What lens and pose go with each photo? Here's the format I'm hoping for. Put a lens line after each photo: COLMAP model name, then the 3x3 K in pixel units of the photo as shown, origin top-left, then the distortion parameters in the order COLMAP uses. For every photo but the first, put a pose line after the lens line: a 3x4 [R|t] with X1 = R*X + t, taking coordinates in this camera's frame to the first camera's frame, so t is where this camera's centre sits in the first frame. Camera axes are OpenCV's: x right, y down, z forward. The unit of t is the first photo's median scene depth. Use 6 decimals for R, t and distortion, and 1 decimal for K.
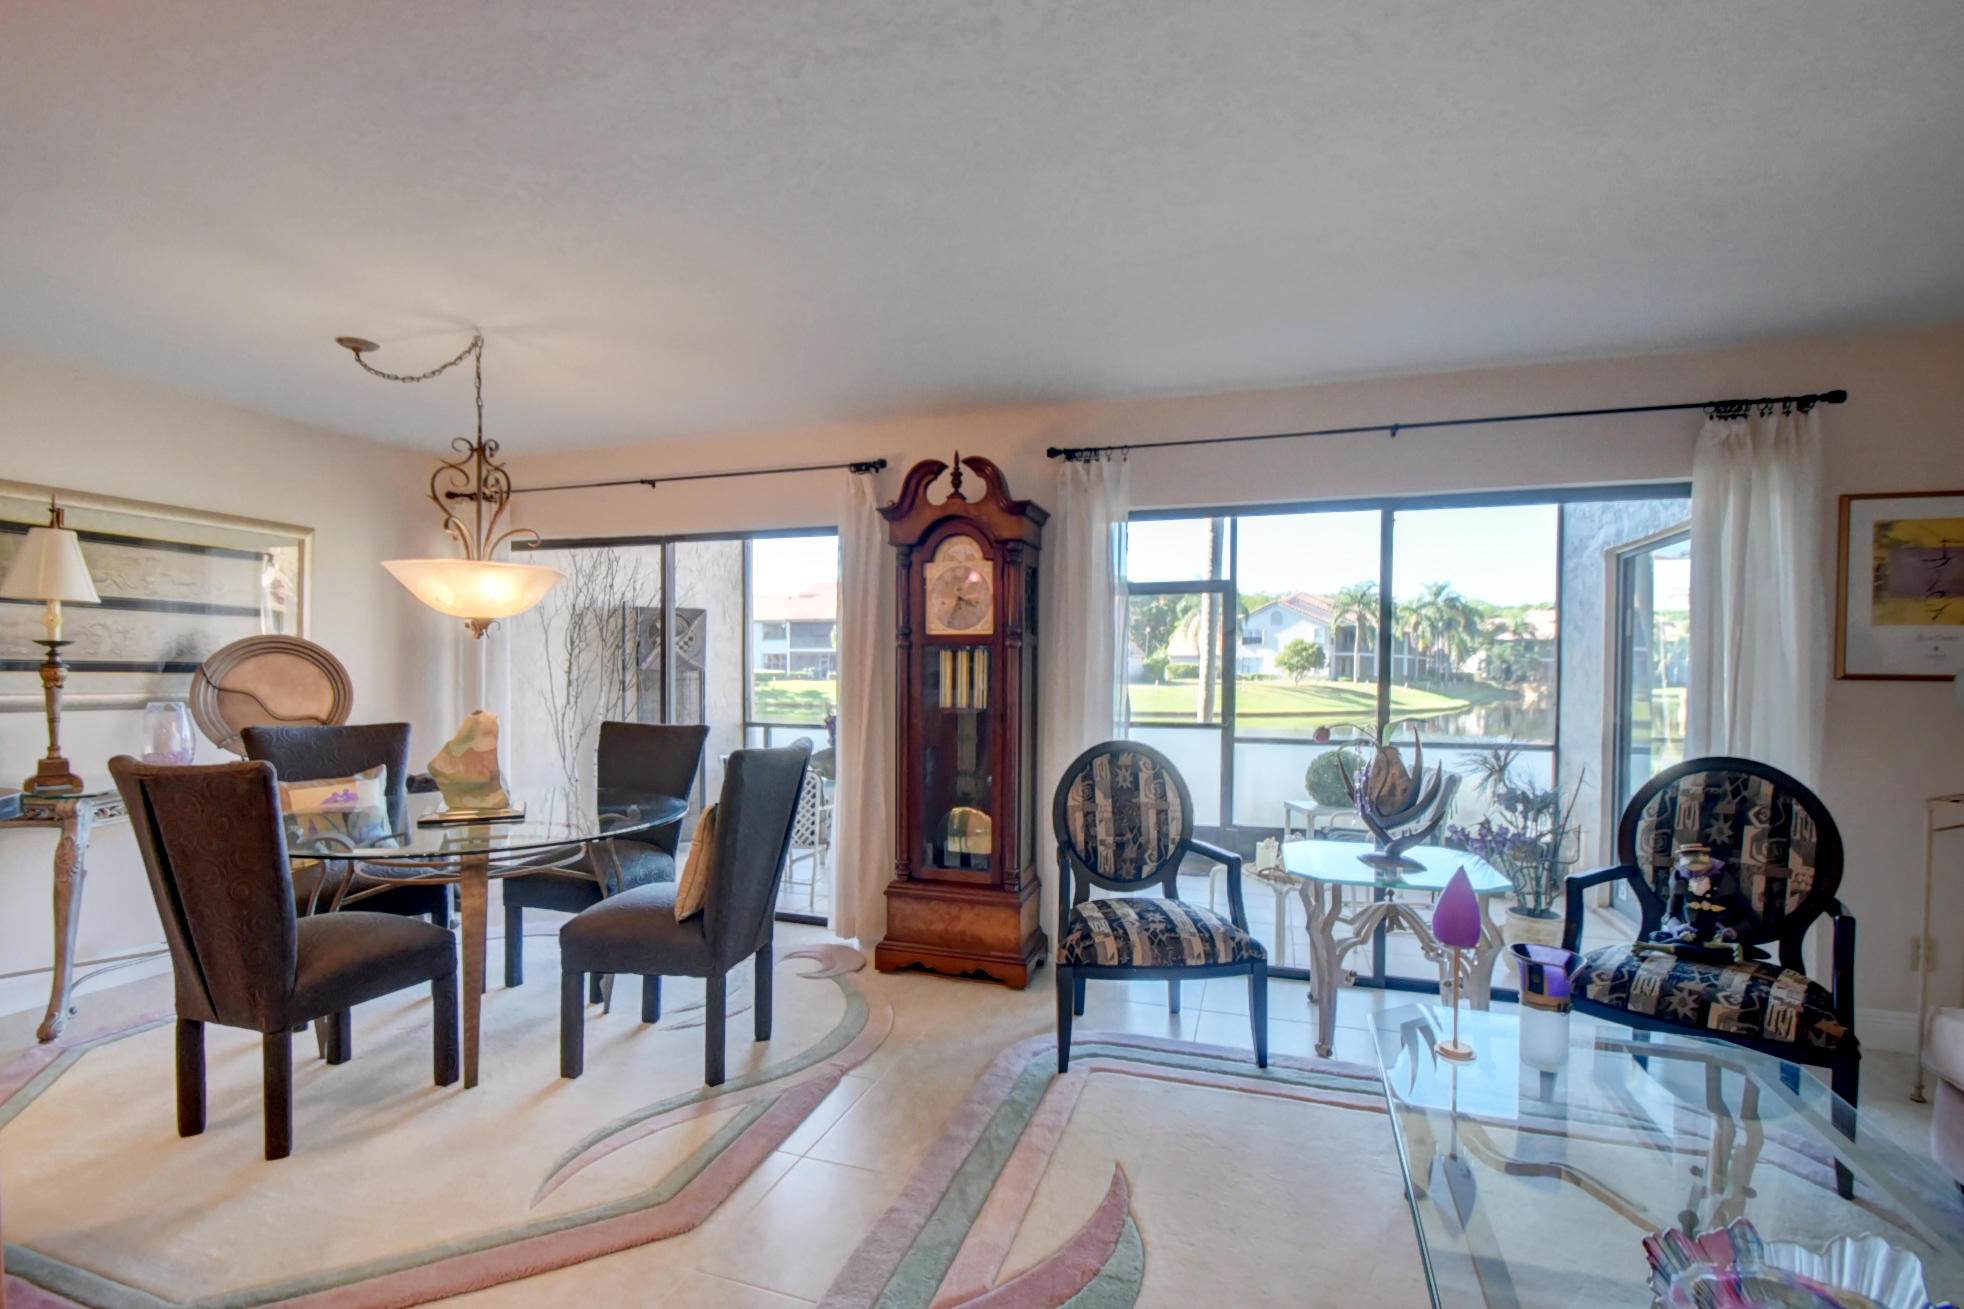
lens RADIAL K [[866.1, 0, 978.0], [0, 866.1, 690.7], [0, 0, 1]] dist [0.008083, -0.014312]
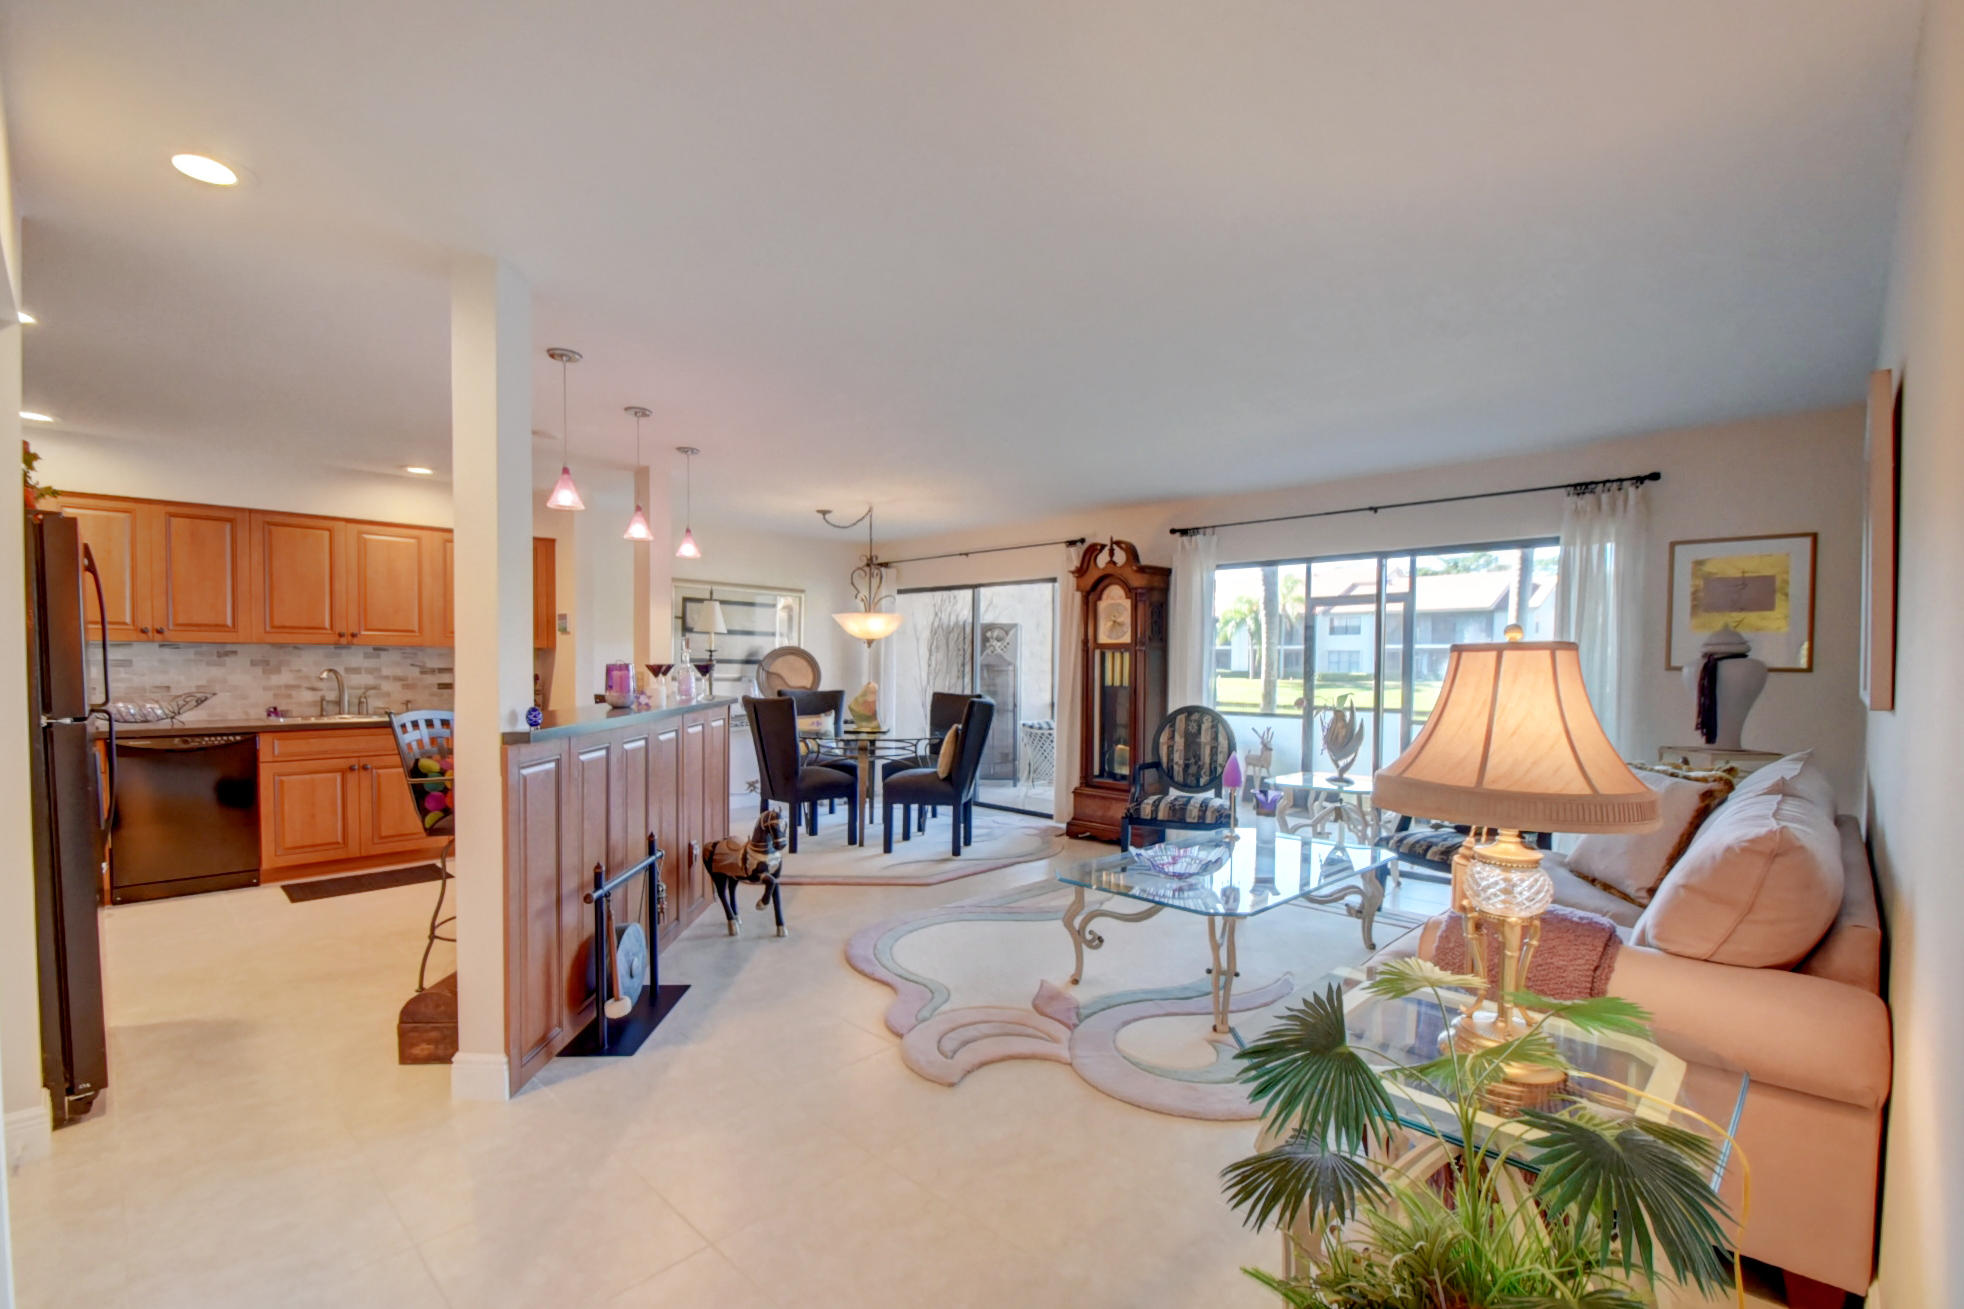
lens RADIAL K [[866.1, 0, 978.0], [0, 866.1, 690.7], [0, 0, 1]] dist [0.008083, -0.014312]
pose [[0.901047, 0.014875, -0.433466, 0.512230], [-0.013486, 0.999889, 0.006281, 0.023819], [0.433511, 0.000186, 0.901148, -0.699636]]
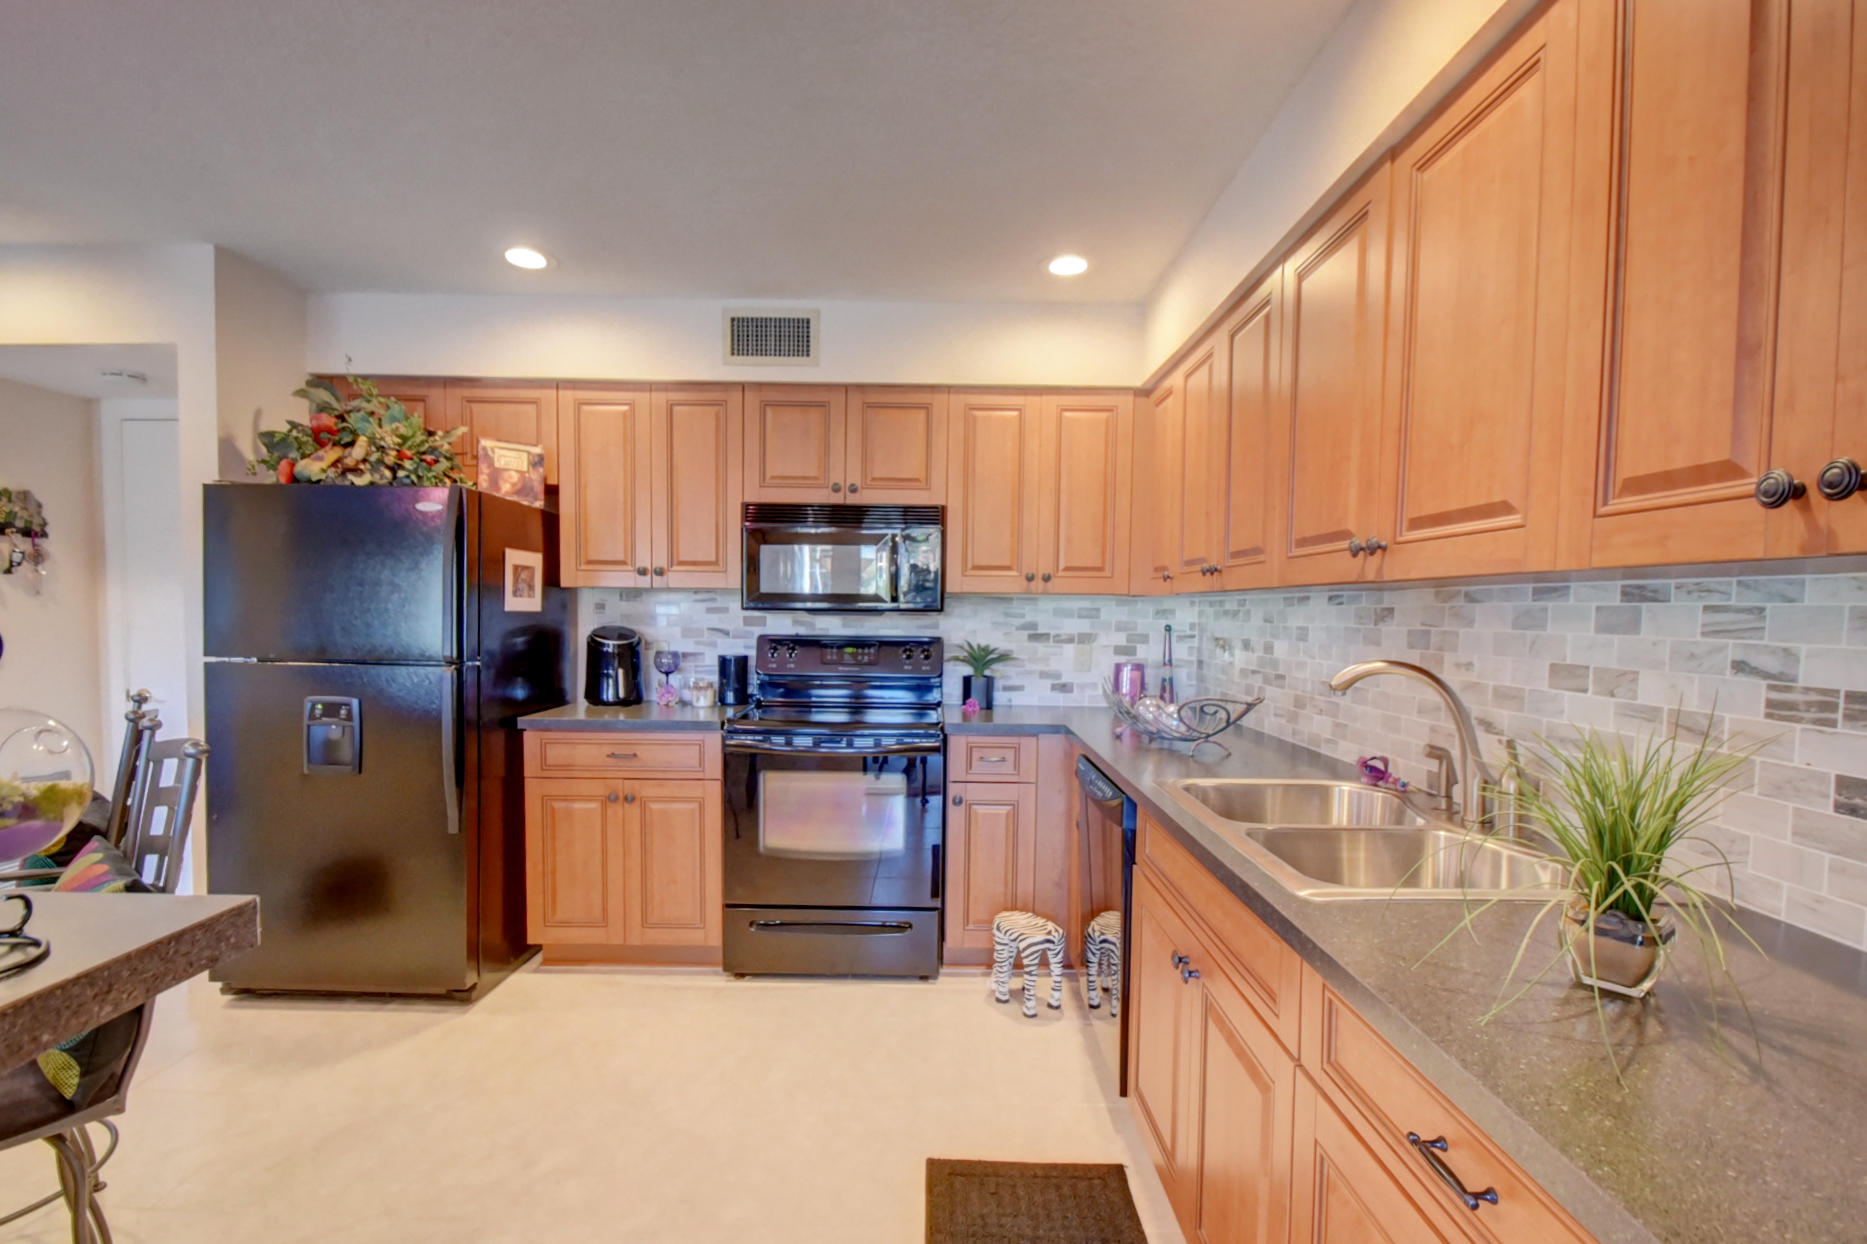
lens RADIAL K [[868.2, 0, 932.8], [0, 868.2, 657.4], [0, 0, 1]] dist [0.000255, -0.017797]
pose [[-0.946727, -0.001207, -0.322034, -0.811454], [-0.027514, 0.996640, 0.077153, -0.022485], [0.320859, 0.081903, -0.943579, 0.572212]]
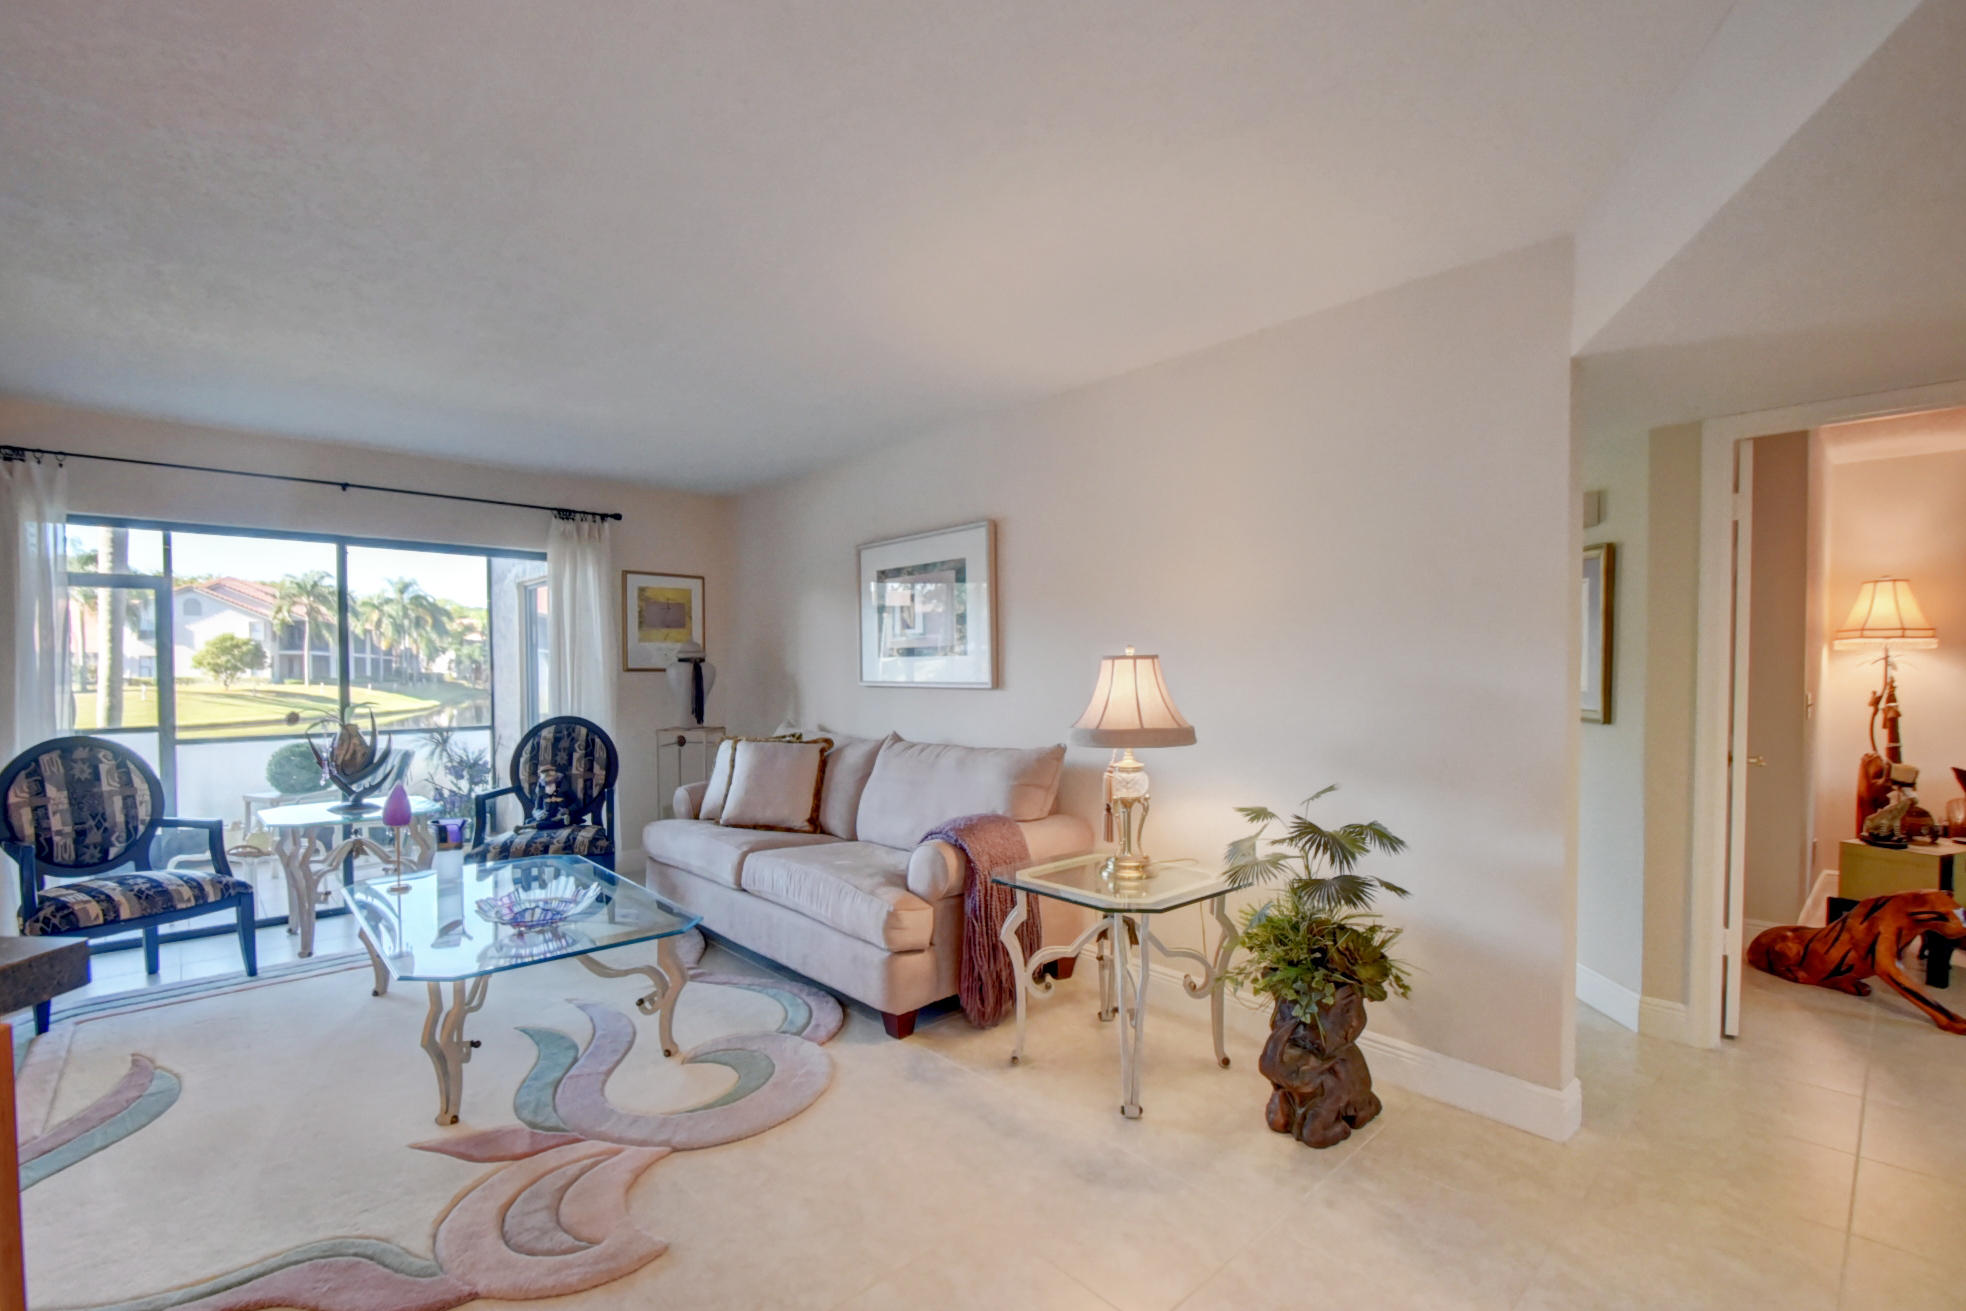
lens RADIAL K [[867.0, 0, 979.0], [0, 867.0, 691.7], [0, 0, 1]] dist [0.008083, -0.014312]
pose [[0.479455, -0.029799, 0.877060, -0.222143], [0.028526, 0.999424, 0.018362, 0.015350], [-0.877103, 0.016215, 0.480029, -0.470760]]
